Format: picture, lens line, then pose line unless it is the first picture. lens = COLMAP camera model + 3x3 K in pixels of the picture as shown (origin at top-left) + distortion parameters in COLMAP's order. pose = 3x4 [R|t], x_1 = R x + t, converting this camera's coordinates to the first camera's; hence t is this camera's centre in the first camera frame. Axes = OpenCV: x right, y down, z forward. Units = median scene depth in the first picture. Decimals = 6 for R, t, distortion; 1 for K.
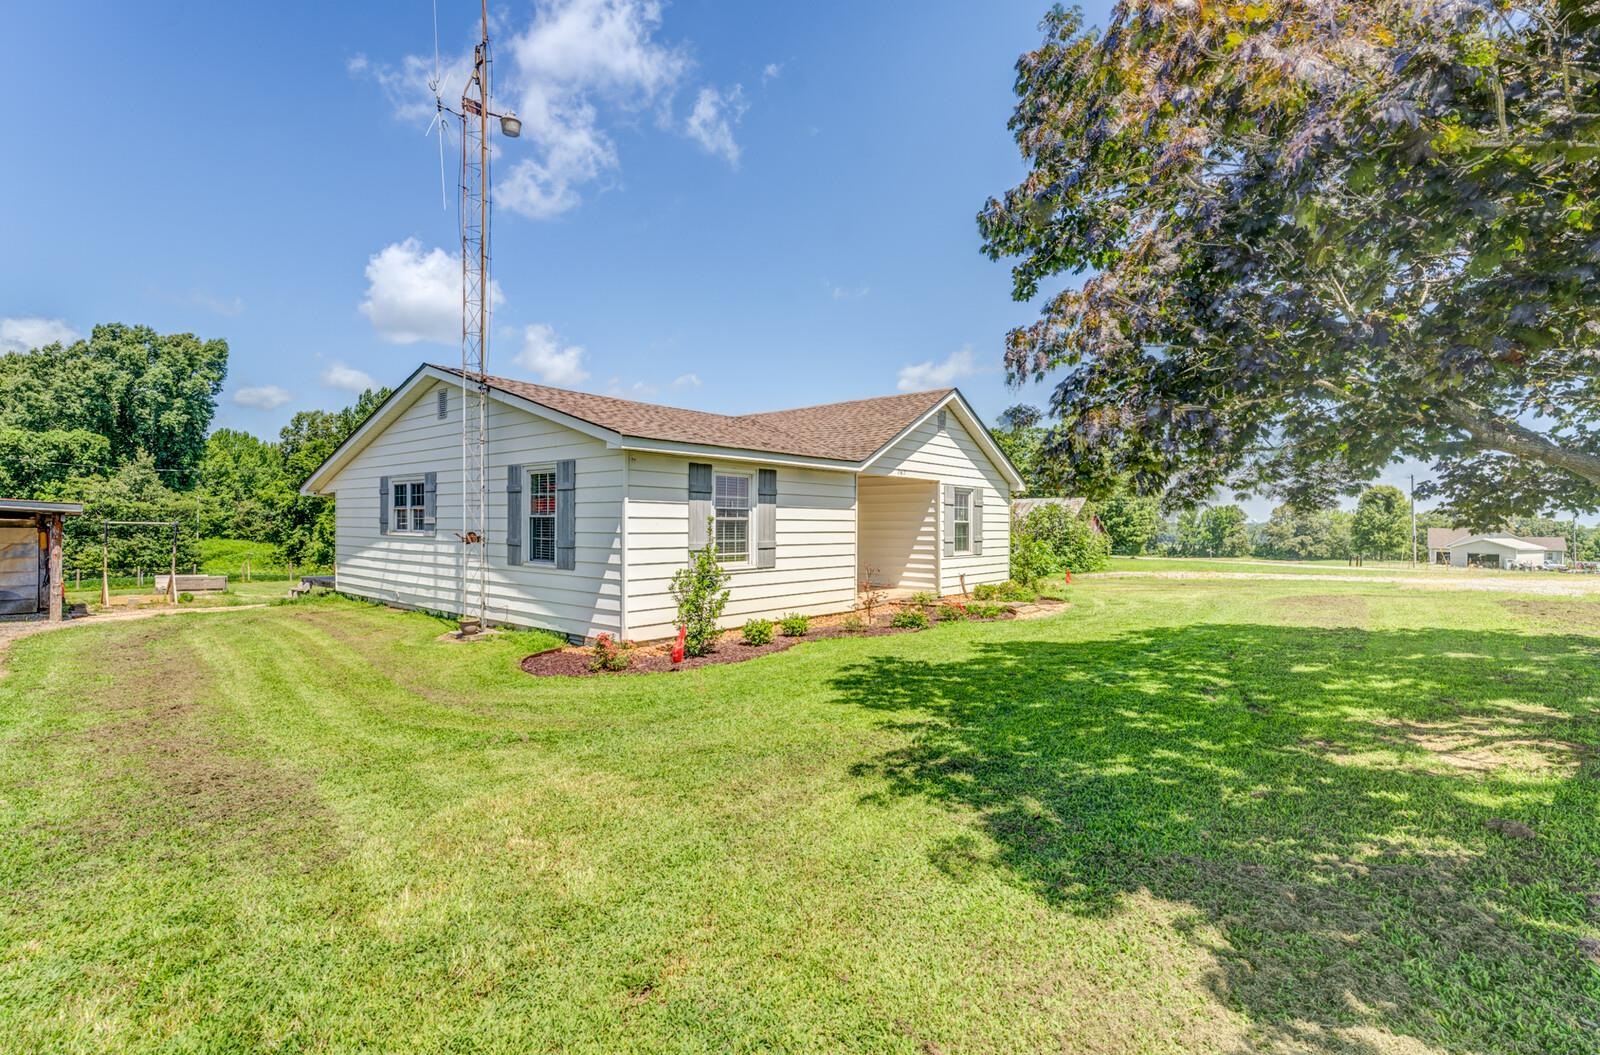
lens RADIAL K [[729.7, 0, 791.0], [0, 729.7, 525.2], [0, 0, 1]] dist [0.020584, 0.001342]
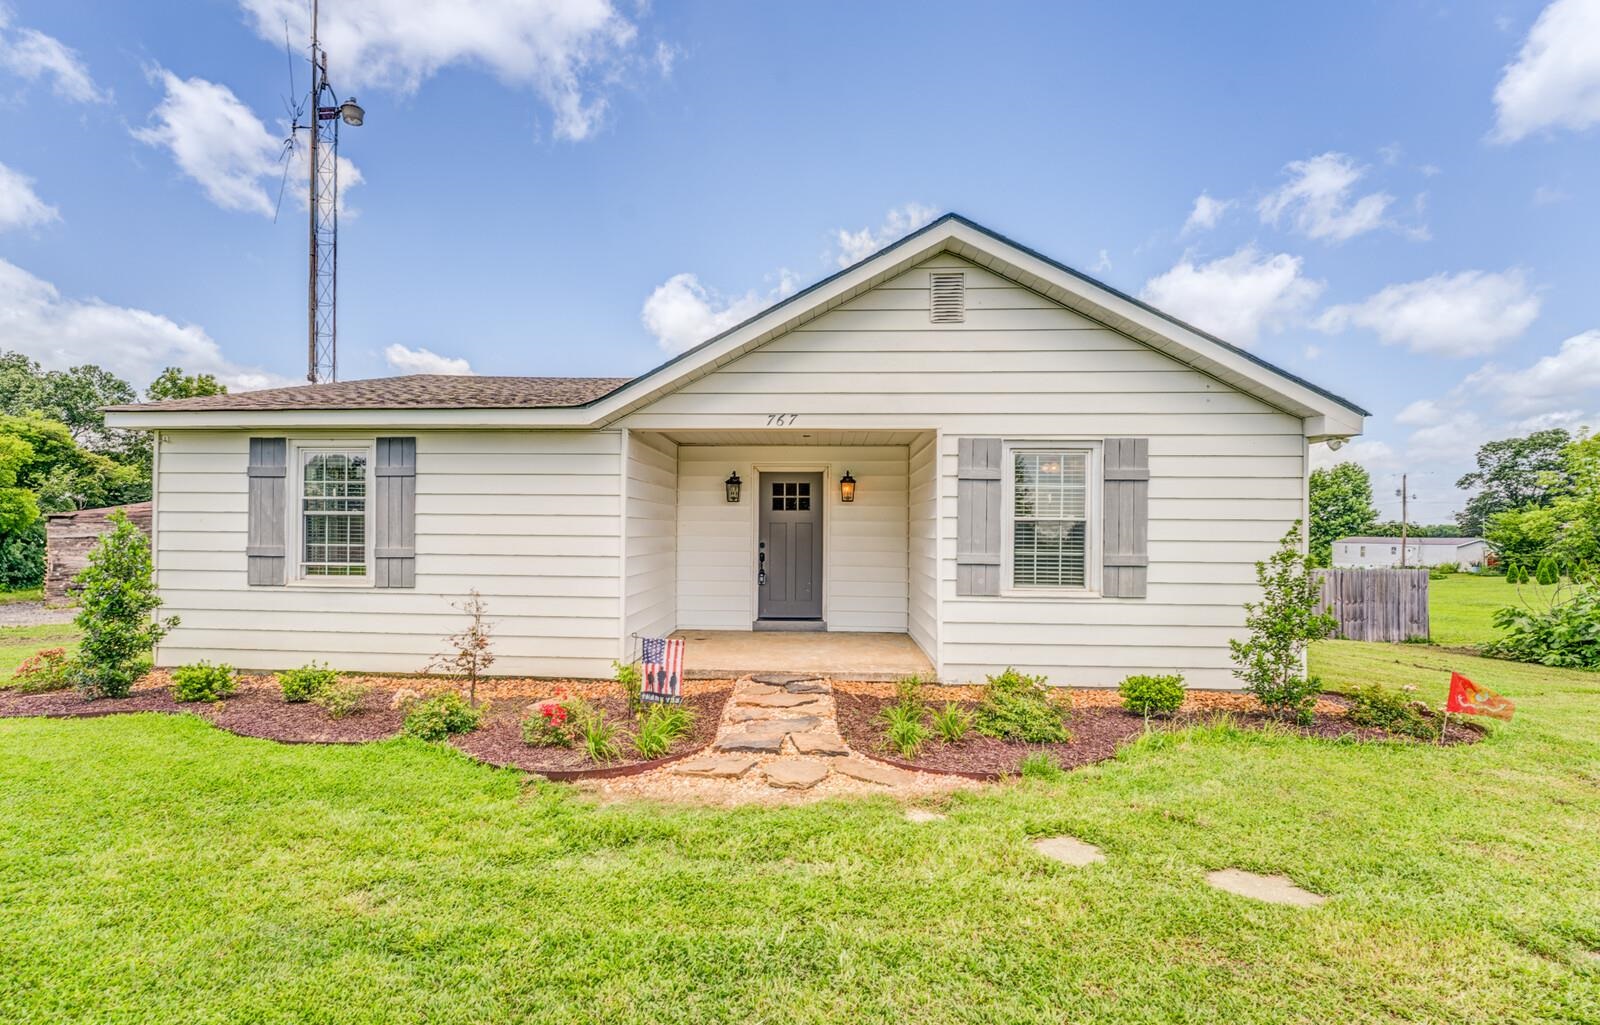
lens RADIAL K [[685.4, 0, 796.0], [0, 685.4, 526.3], [0, 0, 1]] dist [-0.017090, -0.000256]
pose [[0.609902, -0.004690, -0.792463, 0.488552], [-0.007136, 0.999909, -0.011410, 0.005652], [0.792445, 0.012614, 0.609813, 0.669908]]
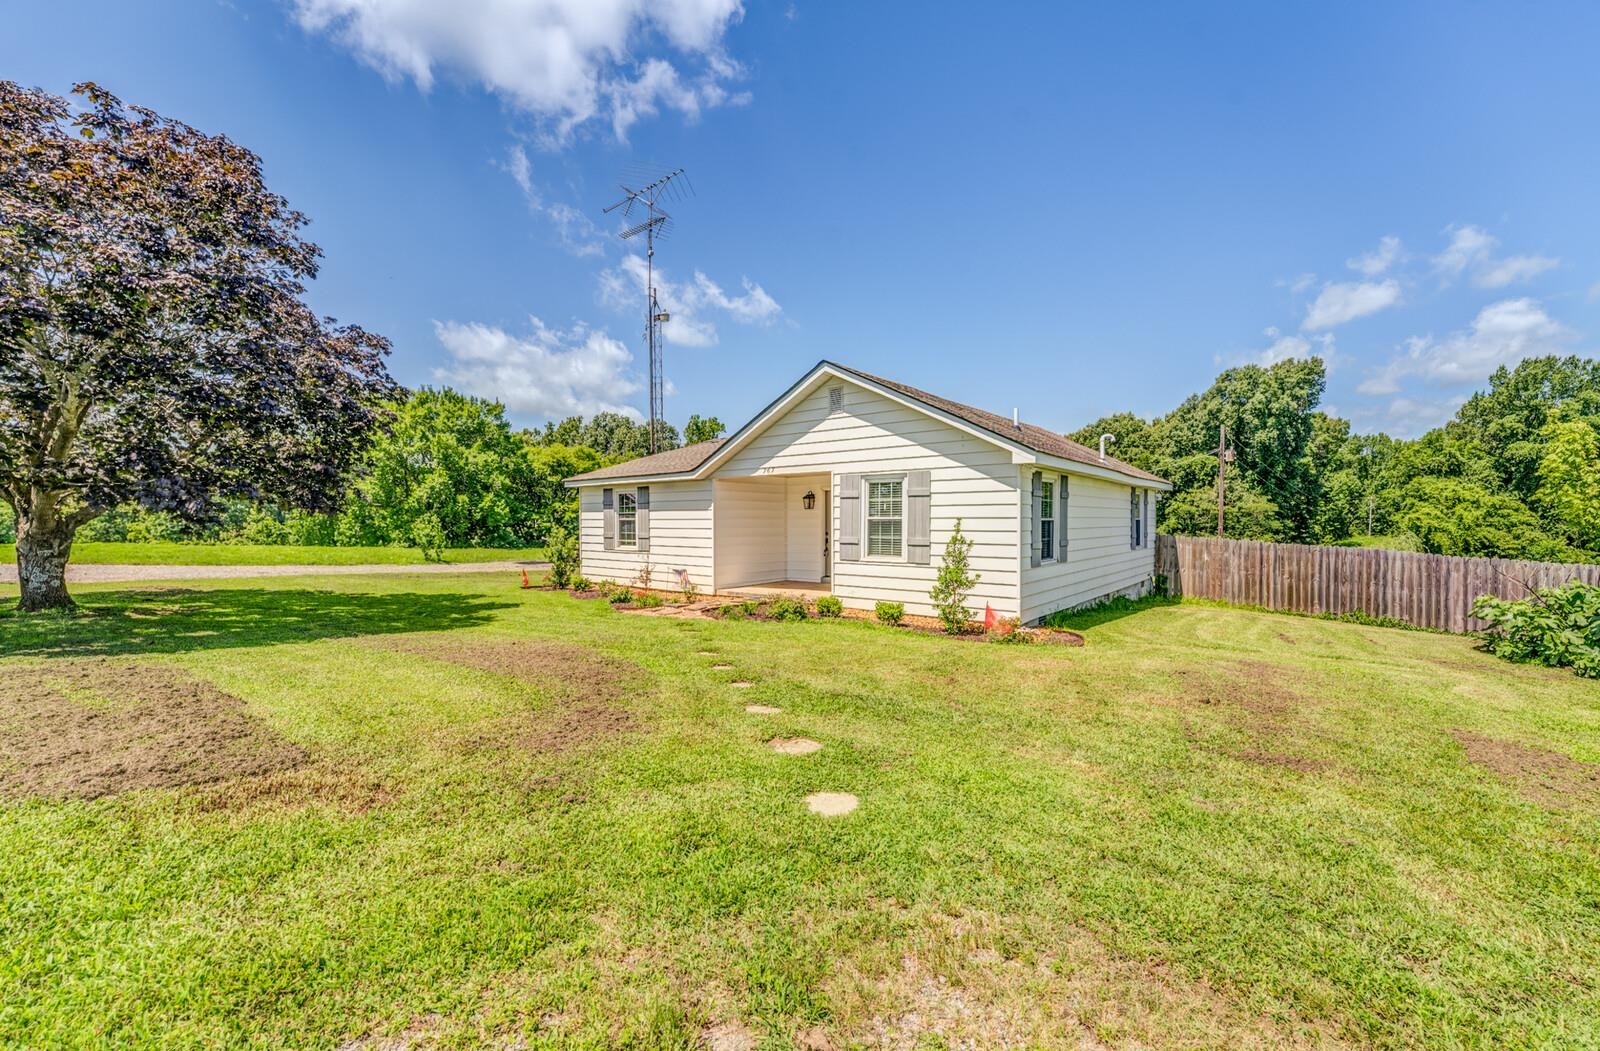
lens RADIAL K [[643.8, 0, 779.3], [0, 643.8, 533.1], [0, 0, 1]] dist [-0.011547, 0.001816]
pose [[0.015899, 0.014246, -0.999772, 0.962032], [0.000535, 0.999898, 0.014256, 0.001334], [0.999873, -0.000761, 0.015890, 0.926320]]
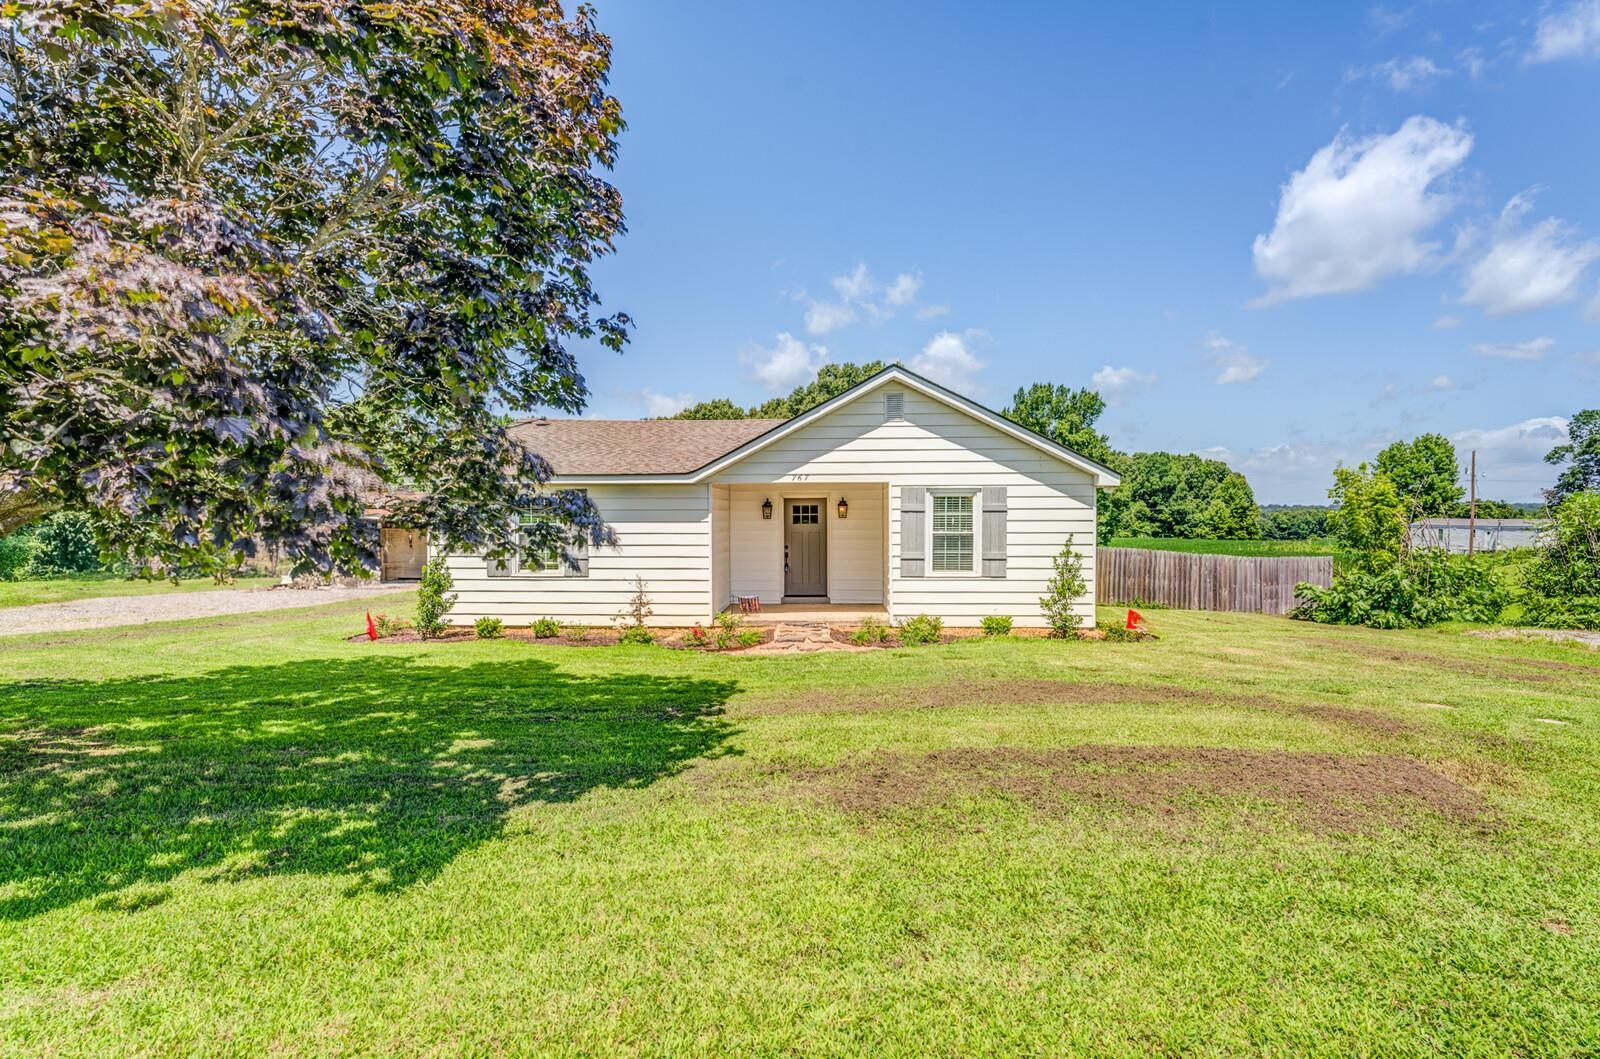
lens RADIAL K [[822.4, 0, 812.5], [0, 822.4, 524.7], [0, 0, 1]] dist [-0.006125, -0.000619]
pose [[0.614566, 0.001586, -0.788864, 0.865086], [0.005023, 0.999970, 0.005924, -0.020010], [0.788849, -0.007603, 0.614540, 0.378170]]
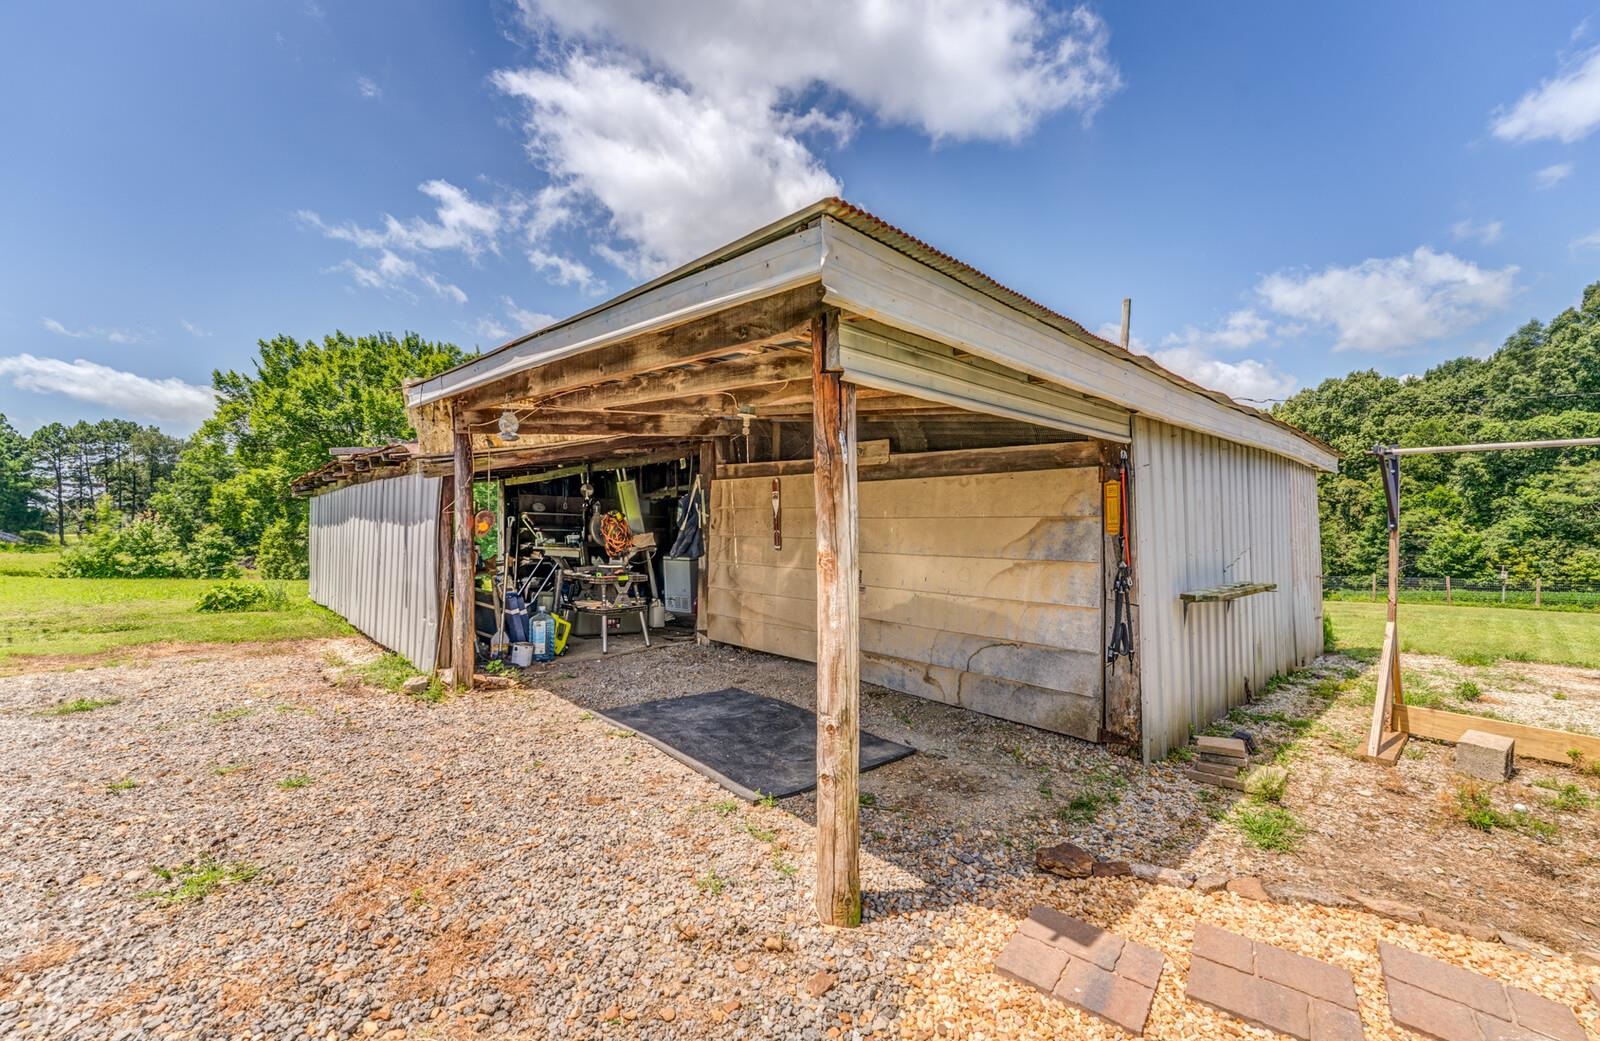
lens RADIAL K [[635.5, 0, 794.3], [0, 635.5, 524.8], [0, 0, 1]] dist [0.000398, 0.000009]
pose [[-0.094125, -0.008105, -0.995527, -0.707393], [0.001206, 0.999965, -0.008255, 0.028344], [0.995560, -0.001977, -0.094112, 0.861371]]
